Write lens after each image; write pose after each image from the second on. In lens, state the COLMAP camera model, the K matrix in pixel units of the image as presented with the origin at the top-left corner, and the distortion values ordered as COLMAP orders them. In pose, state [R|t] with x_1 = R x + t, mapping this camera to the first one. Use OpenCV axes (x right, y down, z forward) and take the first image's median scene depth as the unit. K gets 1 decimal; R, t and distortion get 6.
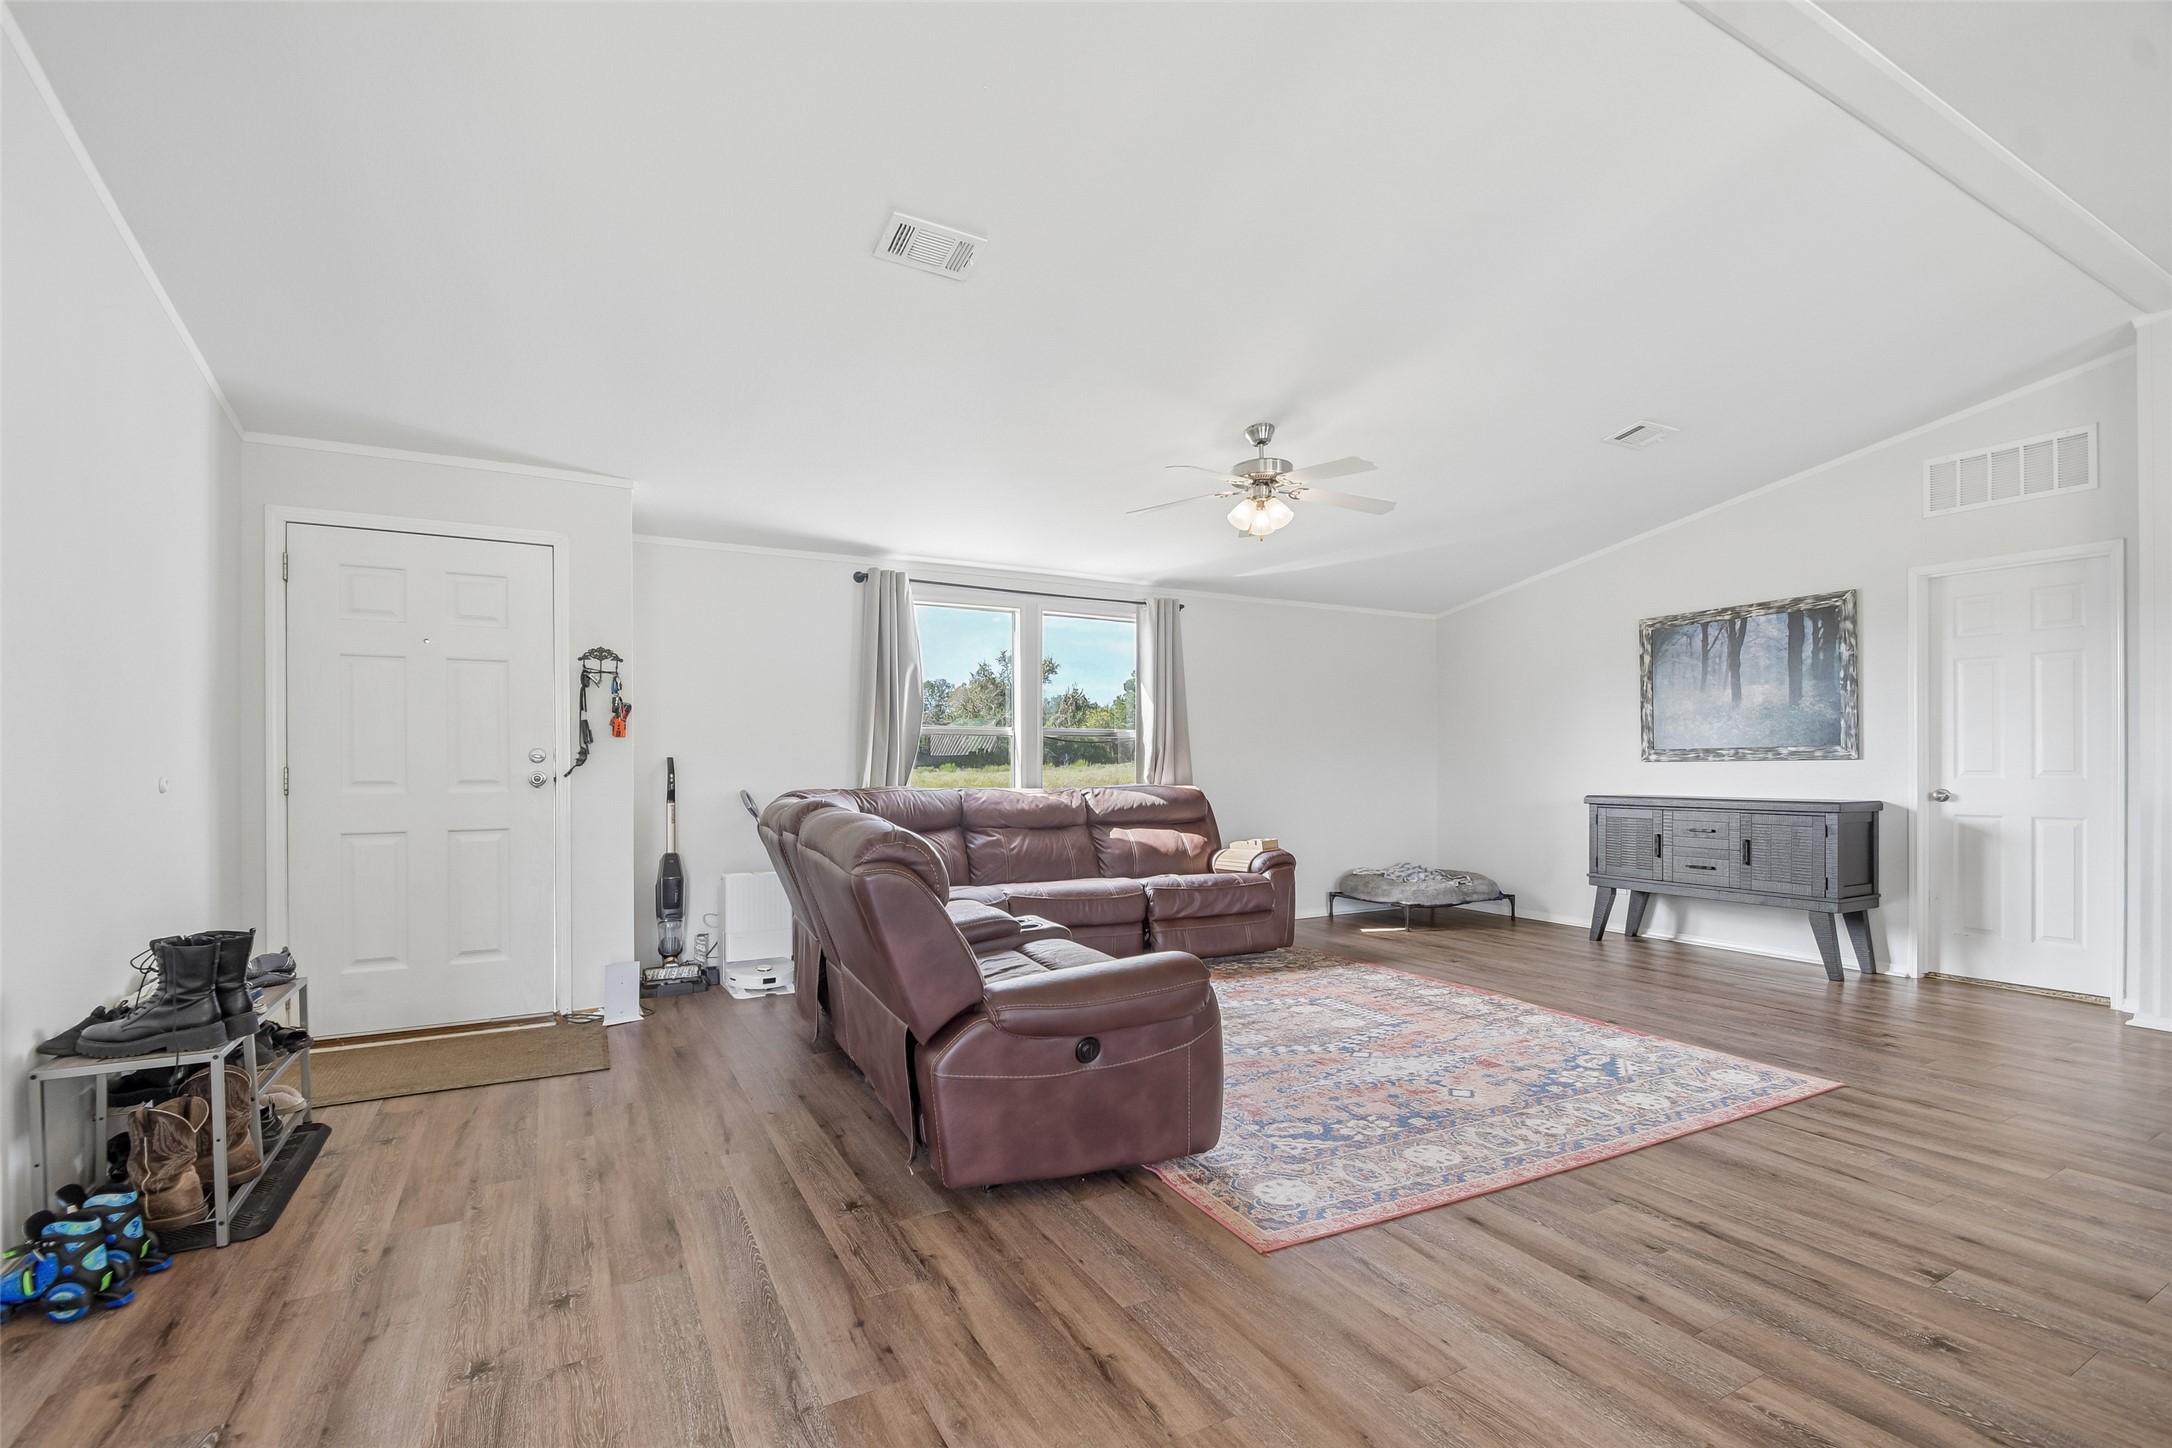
lens RADIAL K [[964.8, 0, 1080.5], [0, 964.8, 767.8], [0, 0, 1]] dist [0.014013, -0.015190]
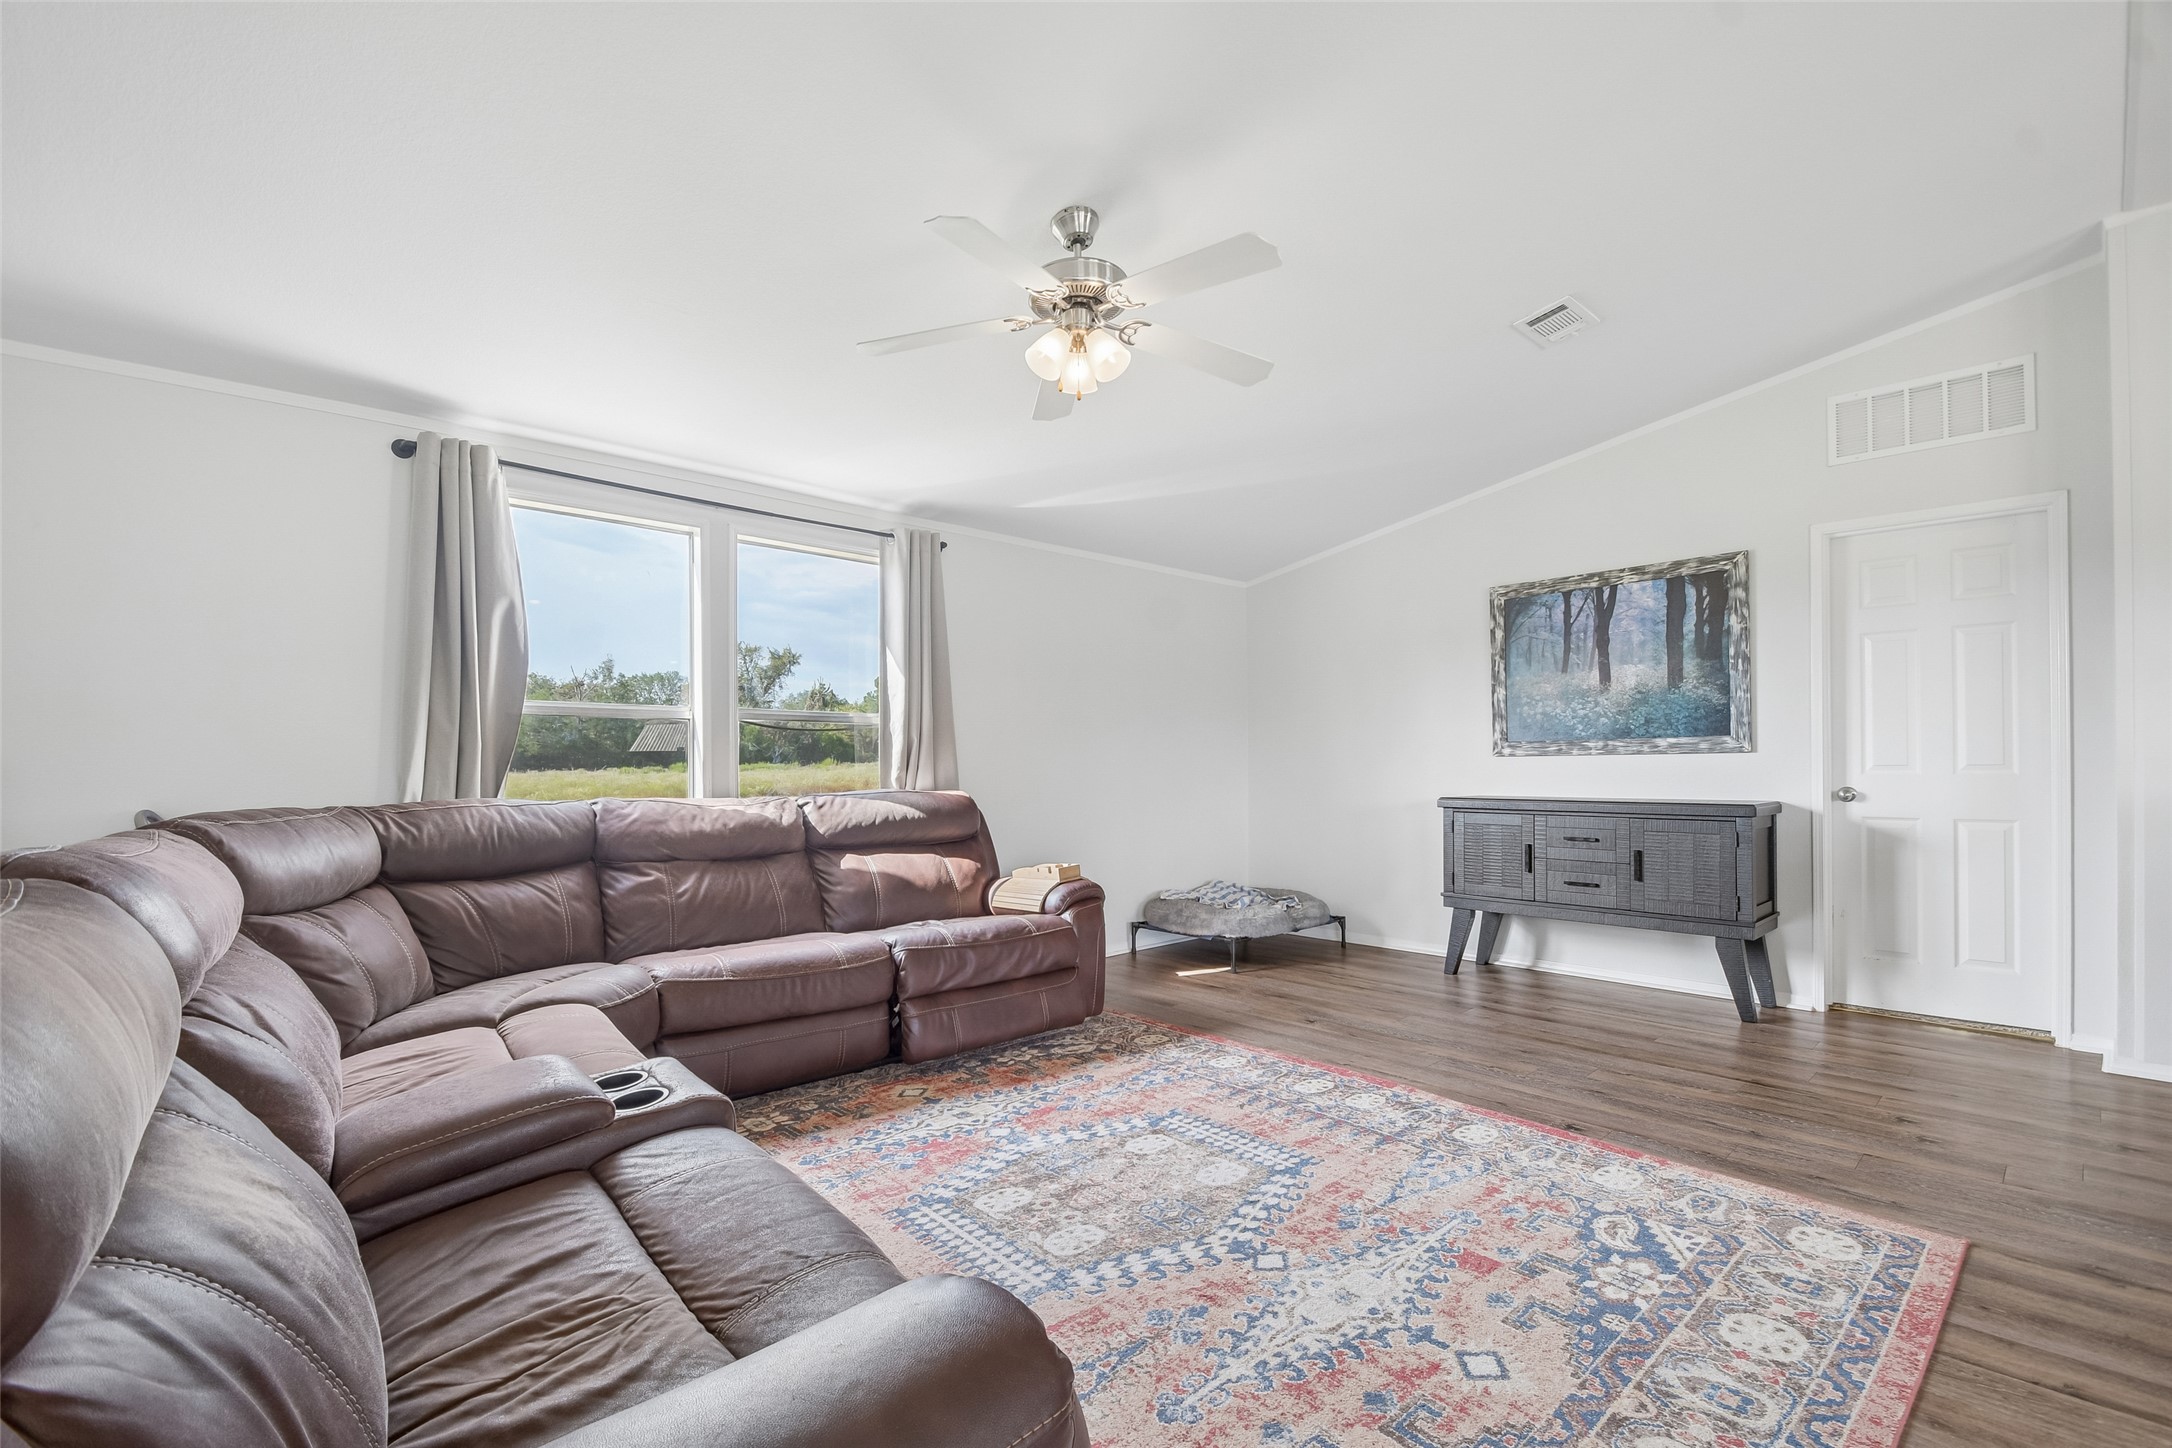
lens RADIAL K [[962.8, 0, 1081.1], [0, 962.8, 761.4], [0, 0, 1]] dist [0.012968, -0.016723]
pose [[0.967740, -0.003396, 0.251929, 0.026290], [0.004694, 0.999979, -0.004551, 0.000408], [-0.251908, 0.005587, 0.967735, 0.331949]]
